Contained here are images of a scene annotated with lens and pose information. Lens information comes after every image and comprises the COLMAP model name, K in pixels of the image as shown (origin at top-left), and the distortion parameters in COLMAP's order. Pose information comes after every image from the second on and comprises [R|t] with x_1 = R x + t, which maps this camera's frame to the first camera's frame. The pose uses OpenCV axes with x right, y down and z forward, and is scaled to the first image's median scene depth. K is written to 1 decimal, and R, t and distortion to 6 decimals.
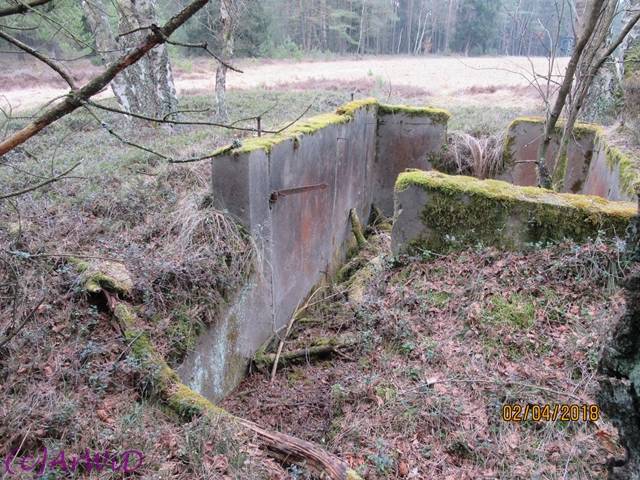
lens RADIAL K [[480.9, 0, 320.0], [0, 480.9, 240.0], [0, 0, 1]] dist [-0.004449, -0.001504]
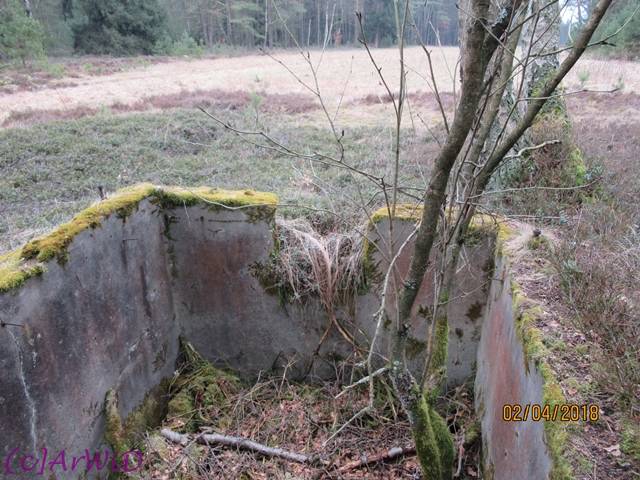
lens RADIAL K [[480.9, 0, 320.0], [0, 480.9, 240.0], [0, 0, 1]] dist [-0.004449, -0.001504]
pose [[0.986694, -0.074415, 0.144559, 0.228688], [0.071866, 0.997154, 0.022777, -0.222765], [-0.145842, -0.012085, 0.989234, 0.369394]]
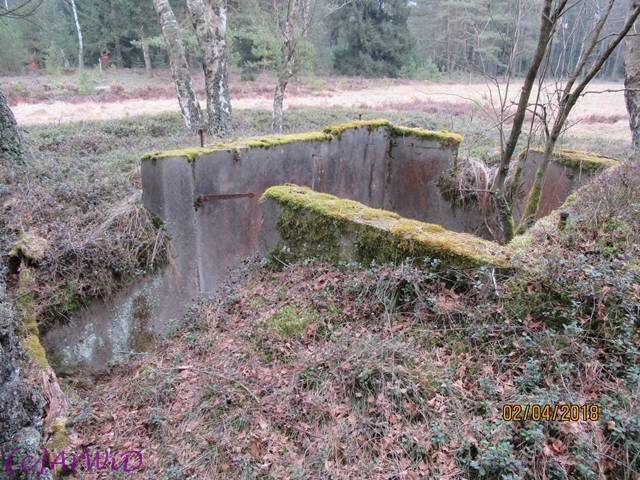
lens RADIAL K [[480.9, 0, 320.0], [0, 480.9, 240.0], [0, 0, 1]] dist [-0.004449, -0.001504]
pose [[0.954948, 0.115761, -0.273265, 0.283422], [-0.125854, 0.991854, -0.019635, -0.005763], [0.268766, 0.053142, 0.961738, -0.000843]]
